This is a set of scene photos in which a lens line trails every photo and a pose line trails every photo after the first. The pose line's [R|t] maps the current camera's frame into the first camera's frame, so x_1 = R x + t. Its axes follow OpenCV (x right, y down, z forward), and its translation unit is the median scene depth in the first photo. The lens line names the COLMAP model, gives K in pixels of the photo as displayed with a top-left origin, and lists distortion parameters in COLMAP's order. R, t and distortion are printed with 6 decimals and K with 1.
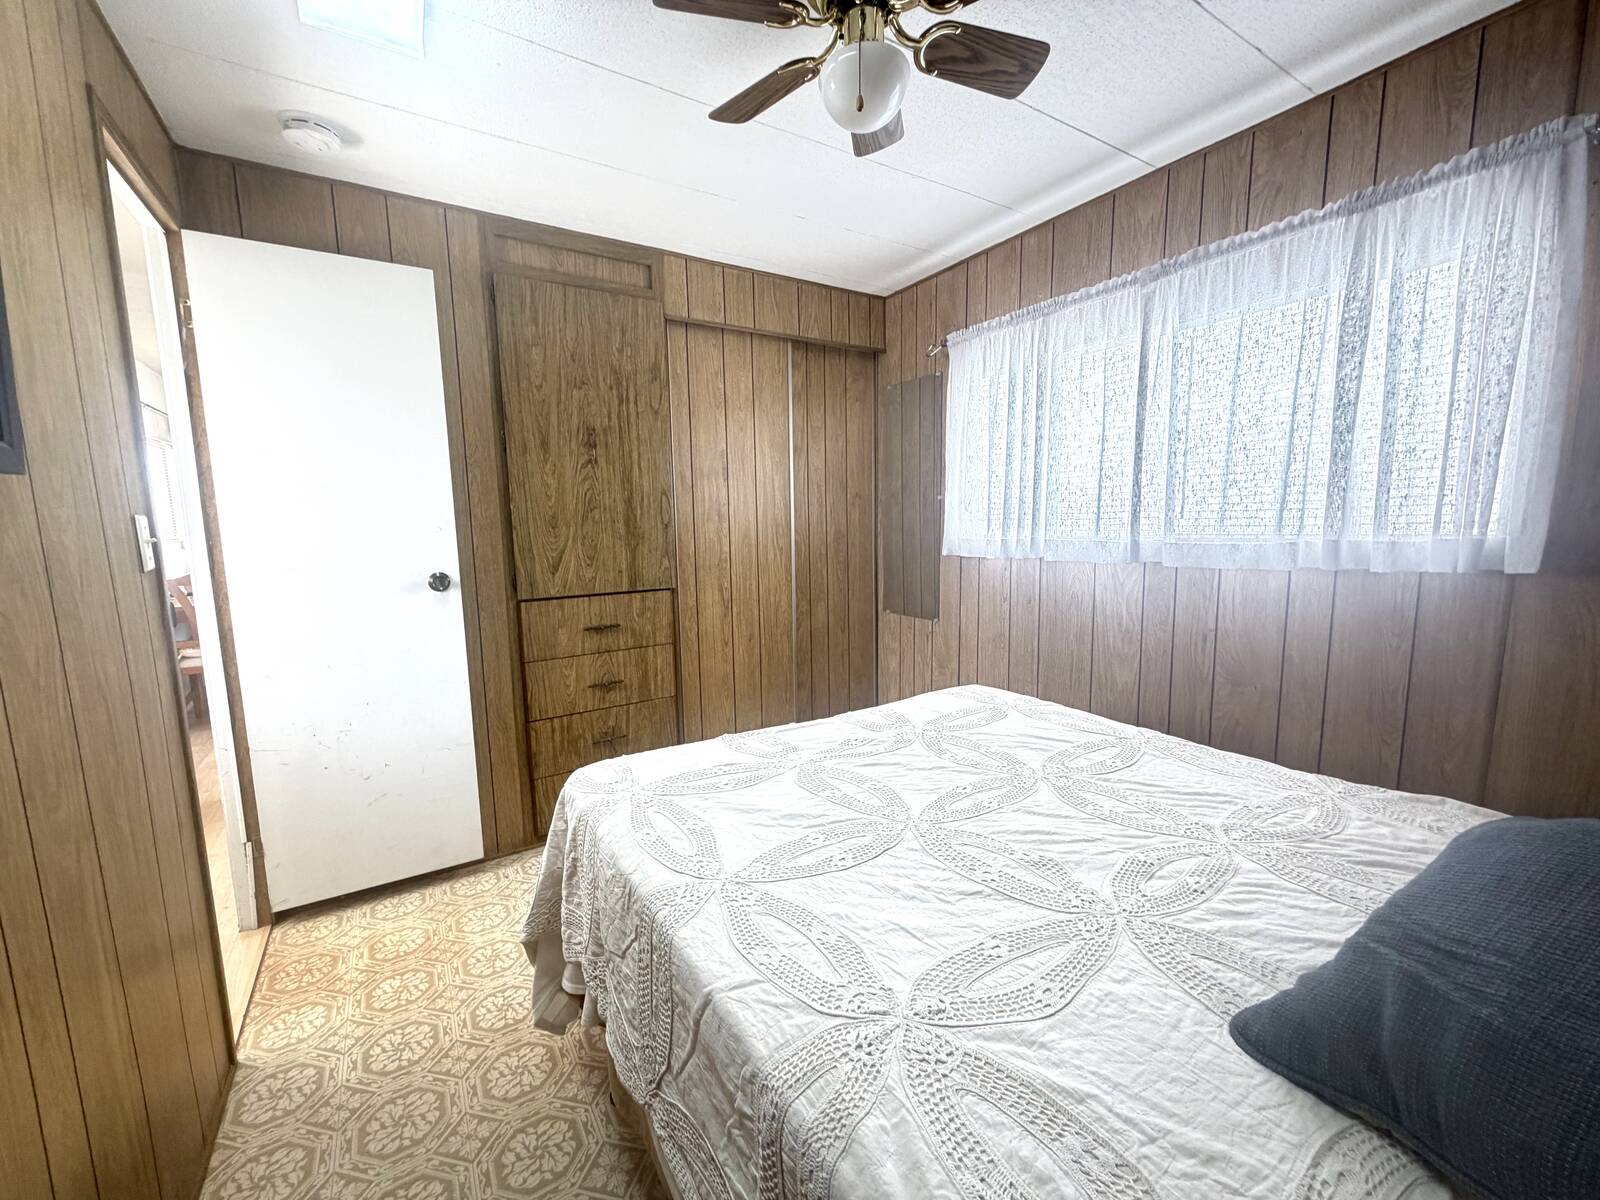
lens RADIAL K [[642.7, 0, 800.0], [0, 642.7, 600.0], [0, 0, 1]] dist [0.000267, 0.000013]
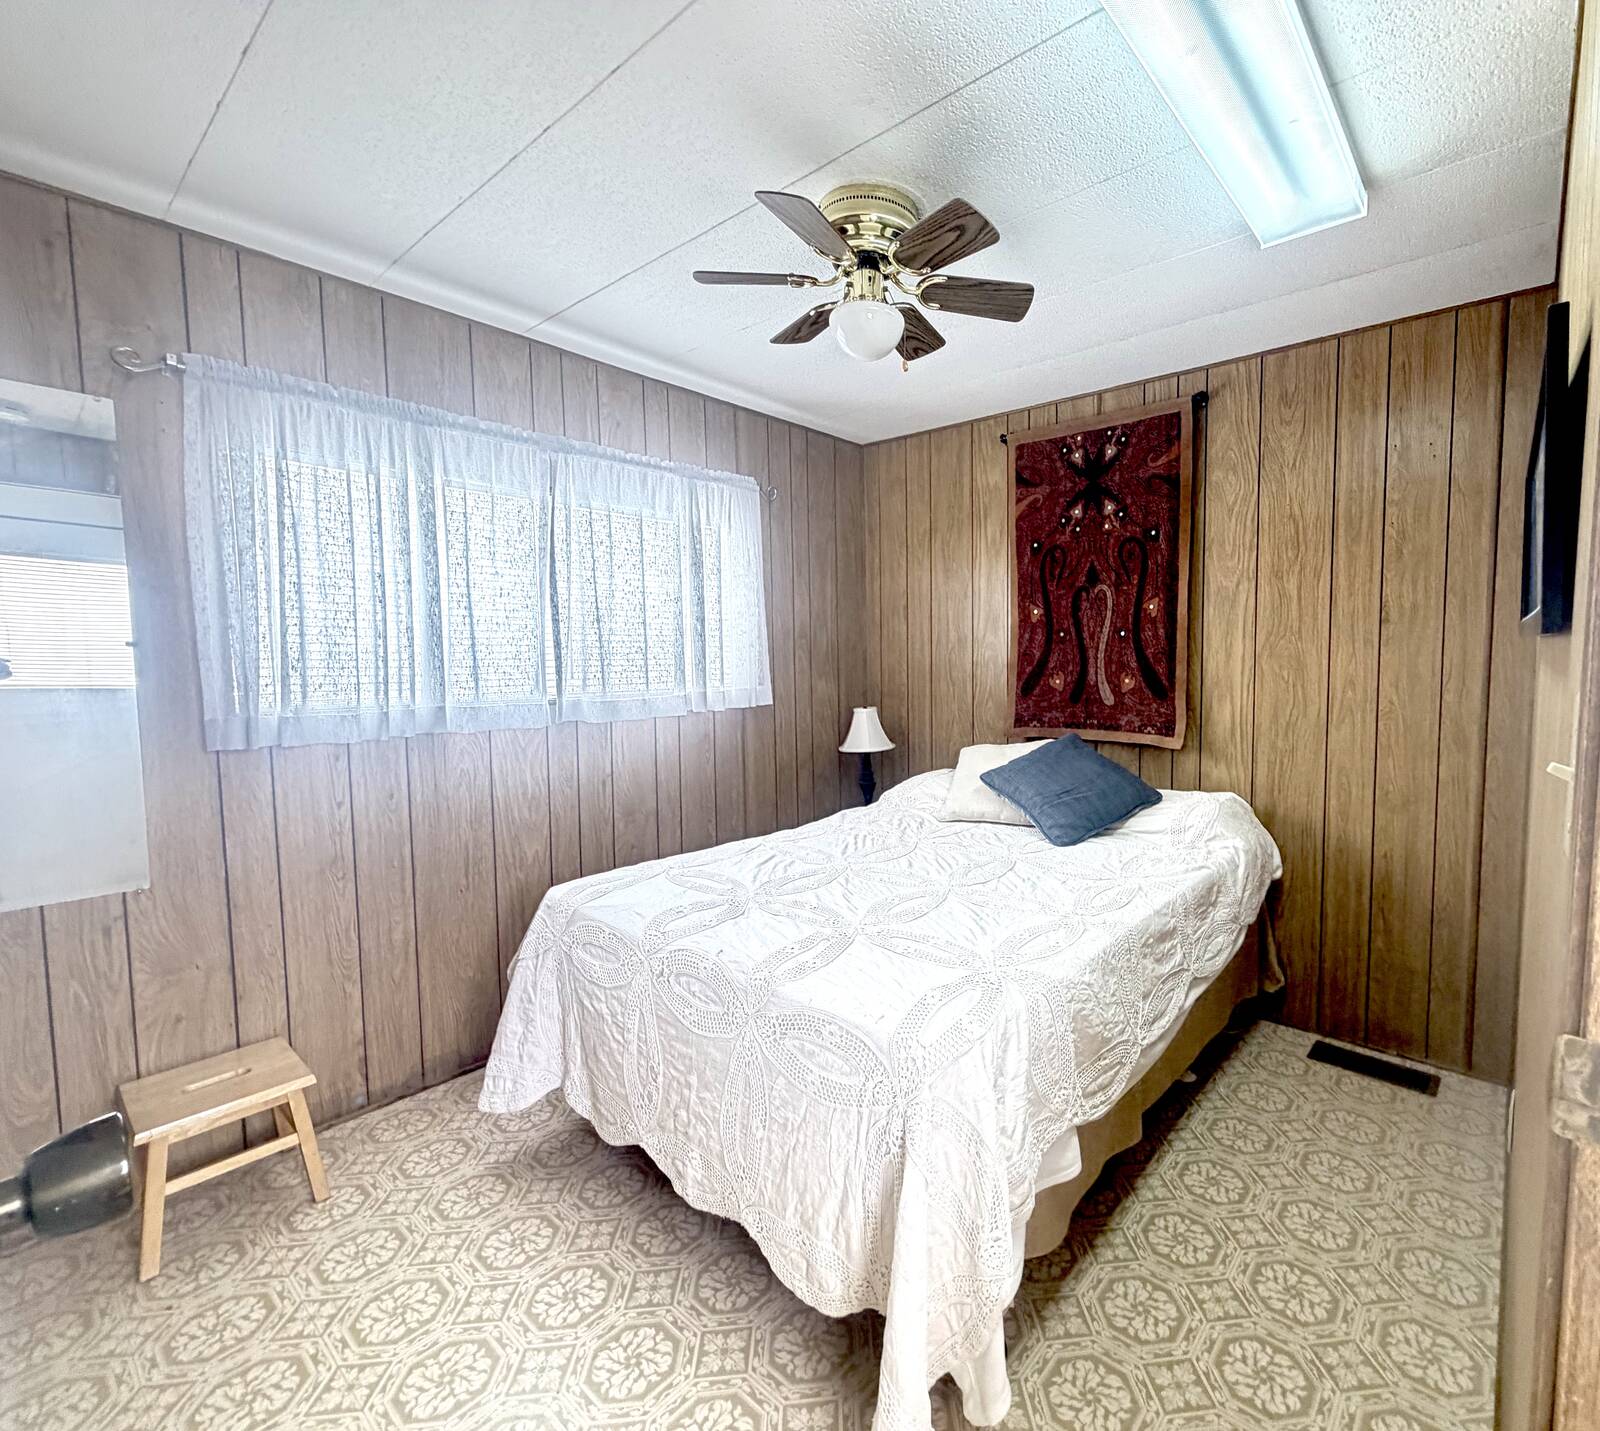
lens RADIAL K [[862.1, 0, 800.0], [0, 862.1, 715.5], [0, 0, 1]] dist [-0.003622, -0.001067]
pose [[-0.287791, -0.033310, 0.957114, -0.914720], [0.137737, 0.987565, 0.075785, -0.127677], [-0.947737, 0.153640, -0.279624, 1.083084]]
